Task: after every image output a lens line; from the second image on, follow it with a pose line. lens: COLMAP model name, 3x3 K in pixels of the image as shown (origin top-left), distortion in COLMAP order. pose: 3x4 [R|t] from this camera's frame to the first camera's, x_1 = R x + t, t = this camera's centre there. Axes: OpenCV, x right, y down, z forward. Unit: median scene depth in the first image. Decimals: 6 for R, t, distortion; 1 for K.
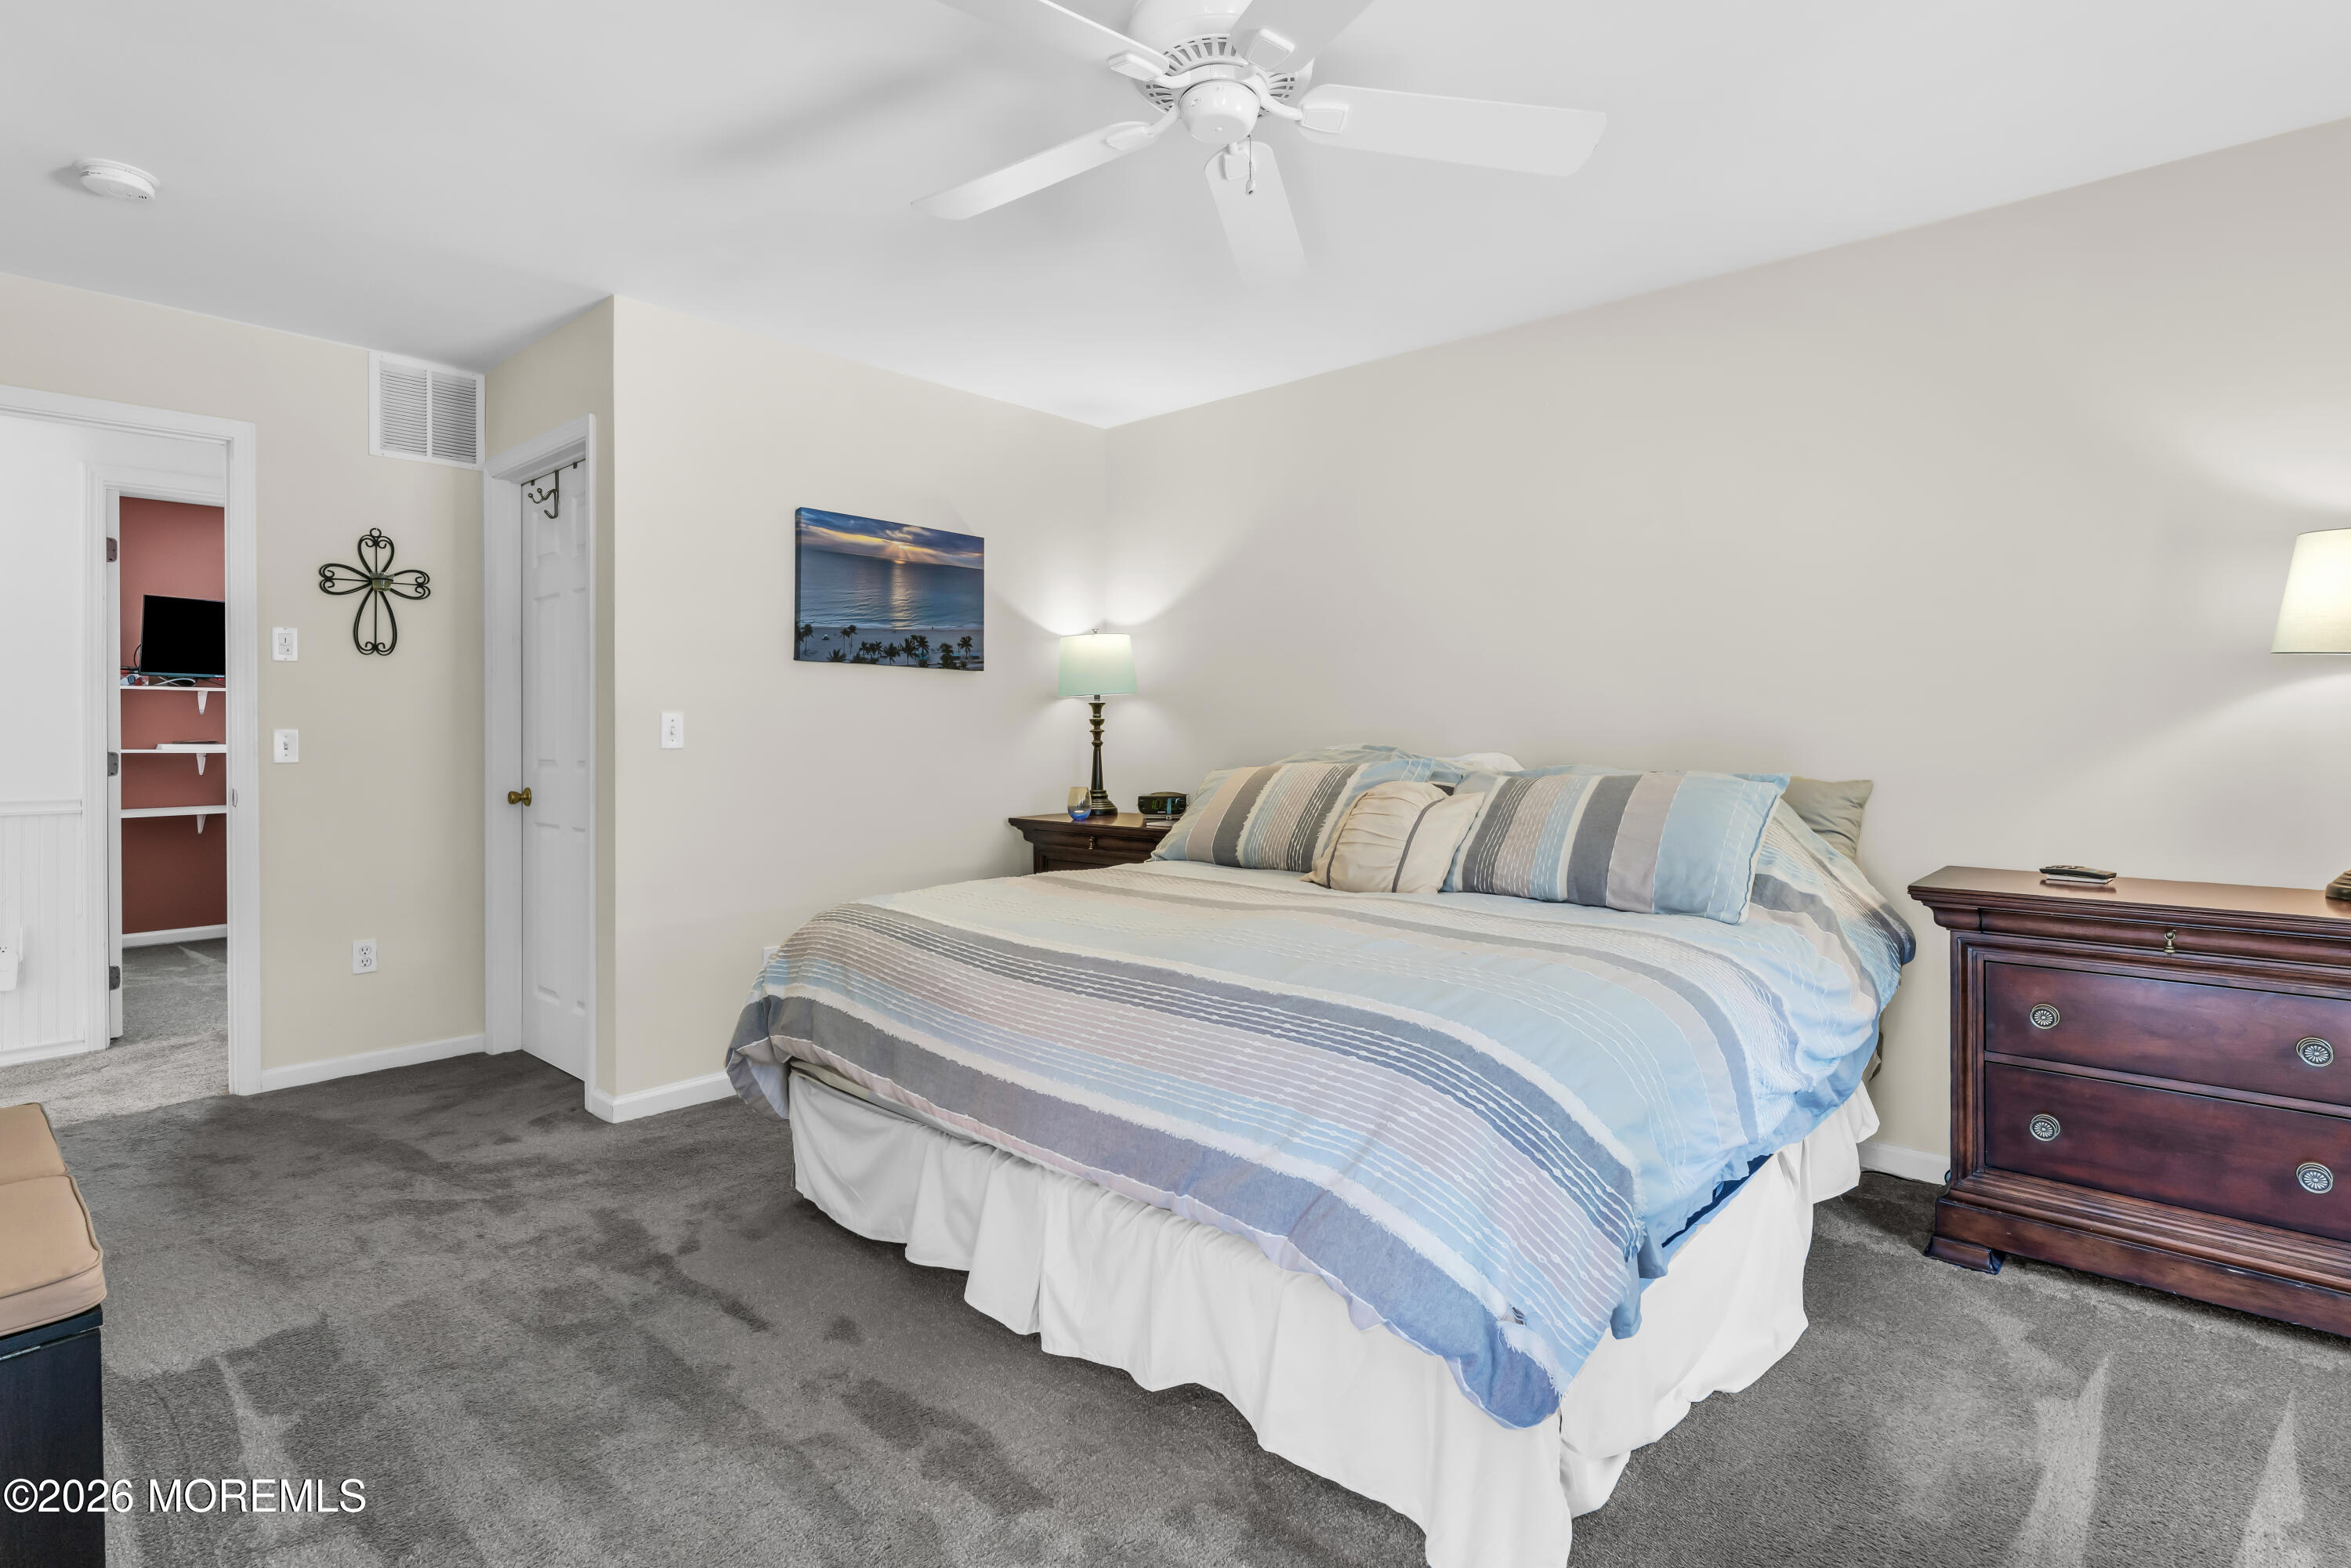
lens RADIAL K [[1096.2, 0, 1175.0], [0, 1096.2, 789.7], [0, 0, 1]] dist [0.000373, 0.000557]
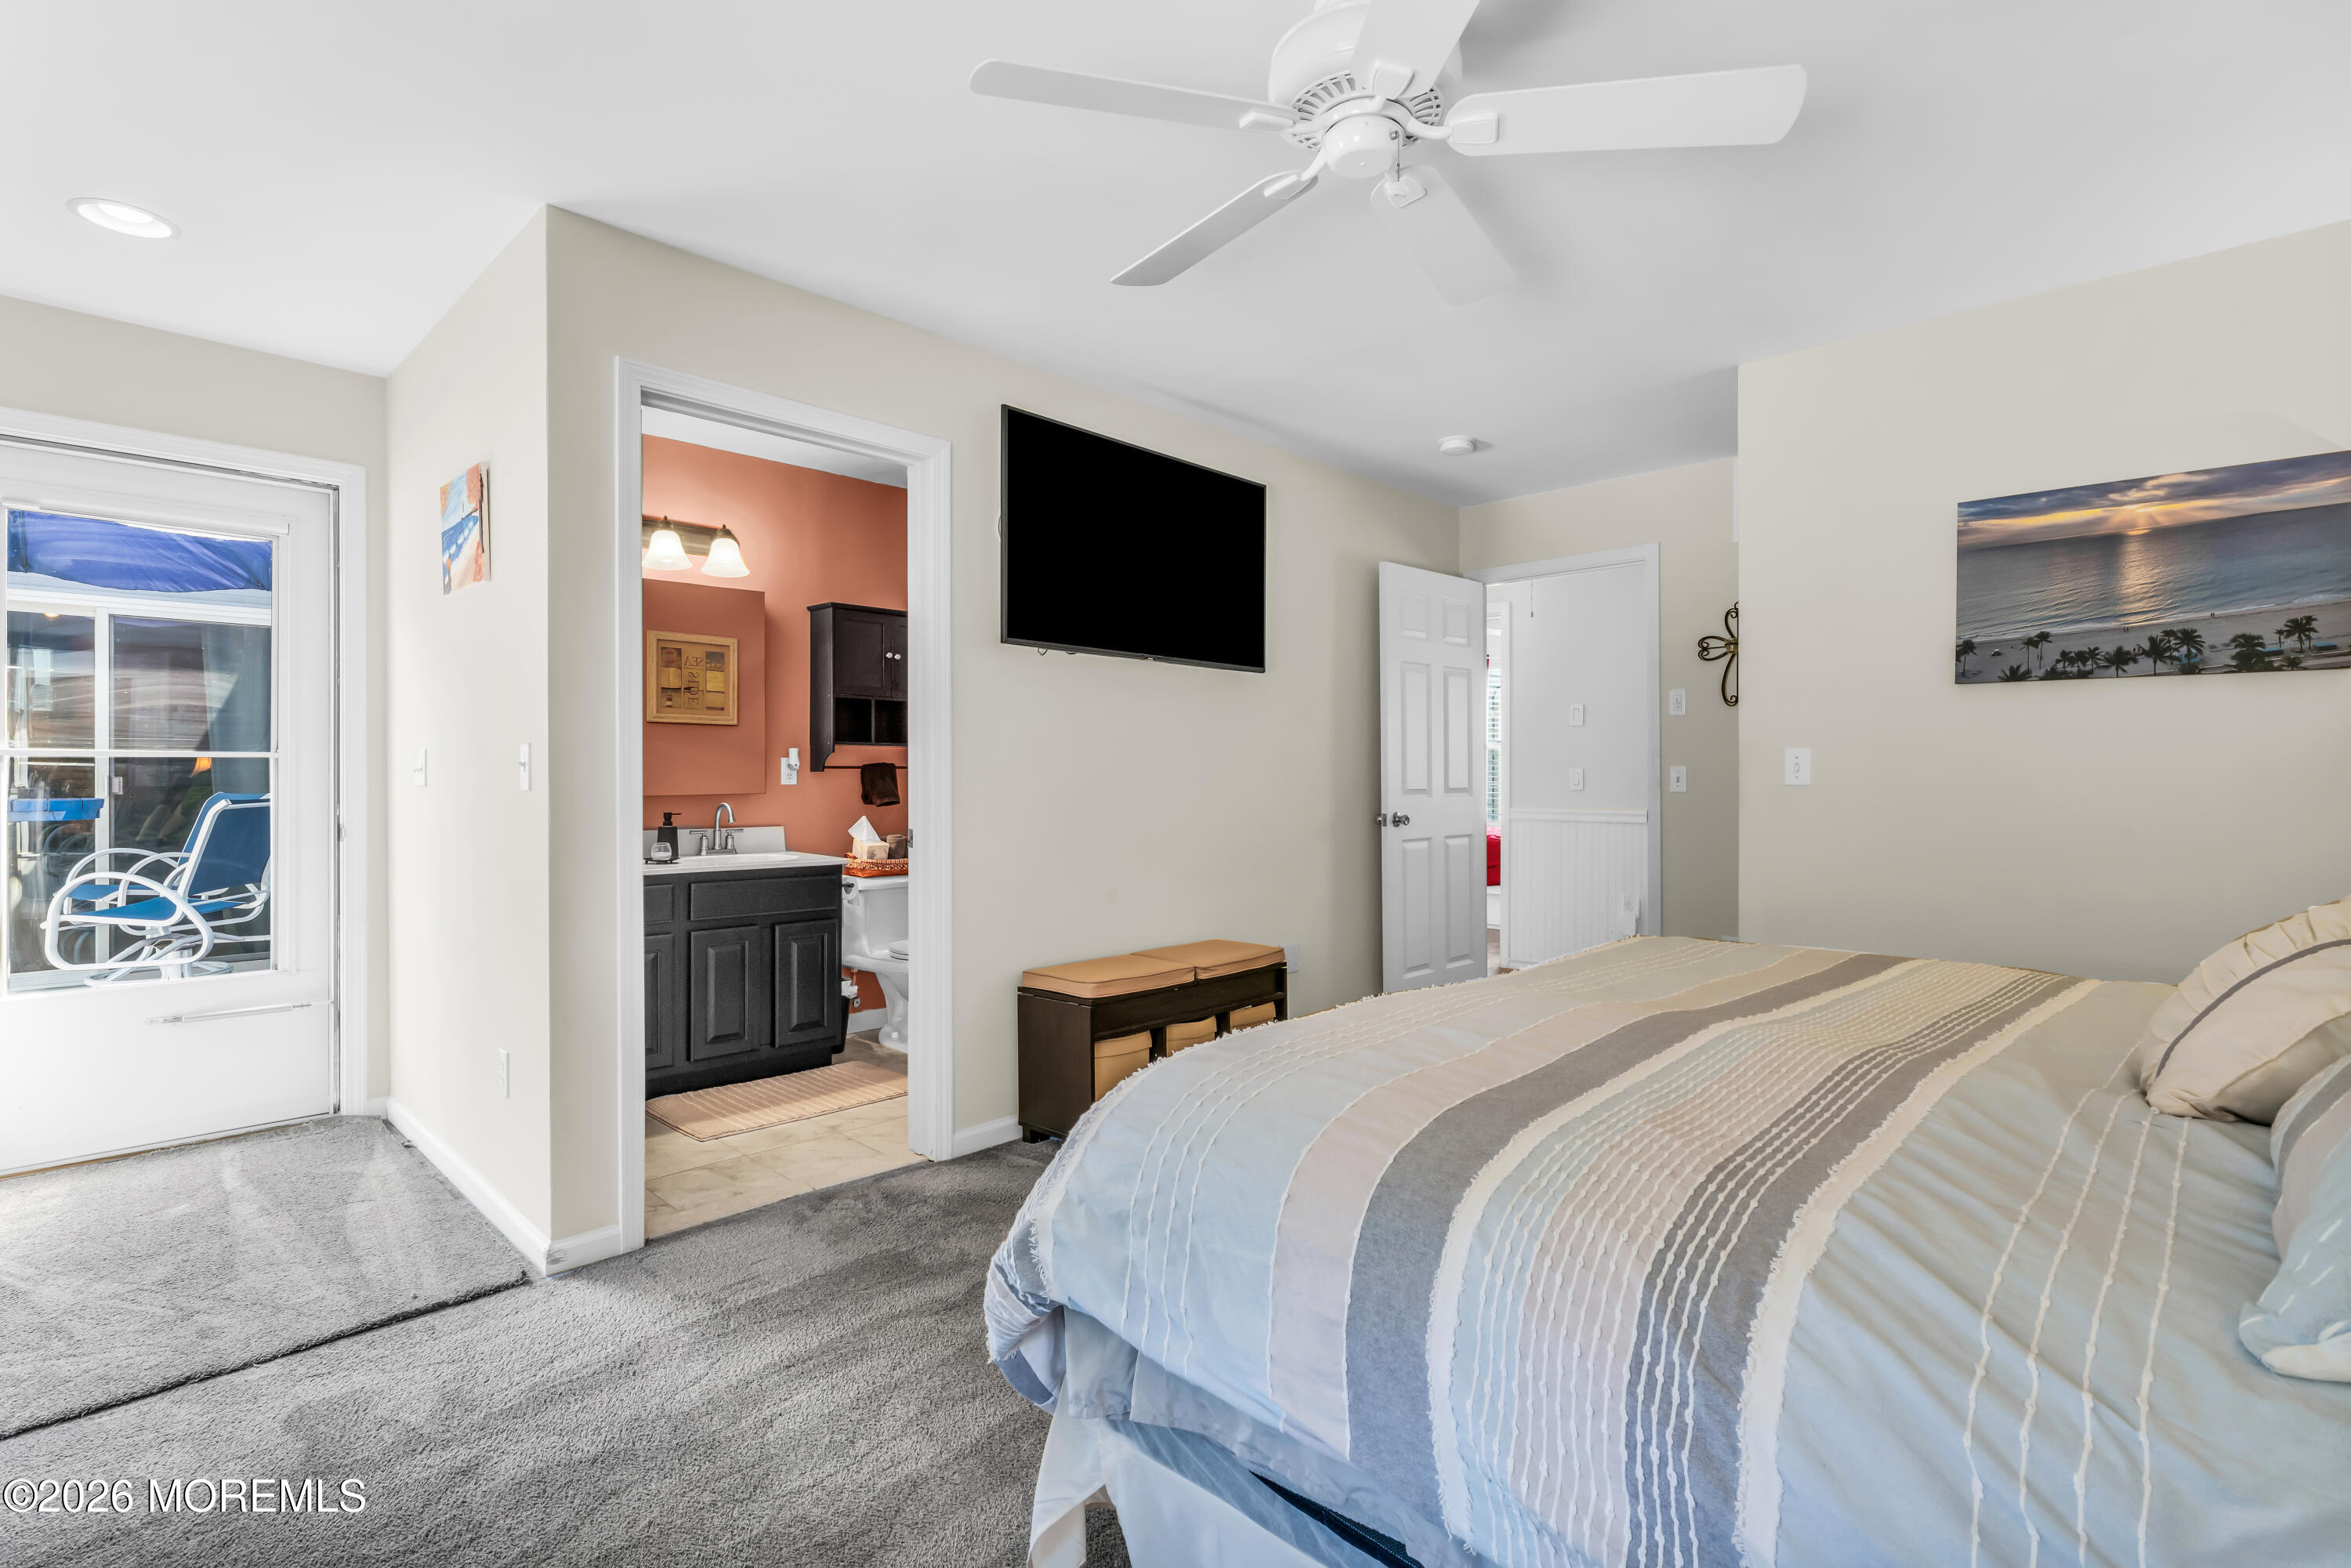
lens RADIAL K [[1099.8, 0, 1172.7], [0, 1099.8, 776.4], [0, 0, 1]] dist [-0.000825, -0.000120]
pose [[-0.036040, 0.007235, -0.999324, 0.499547], [-0.051709, 0.998621, 0.009095, -0.022520], [0.998012, 0.052002, -0.035616, 0.411629]]
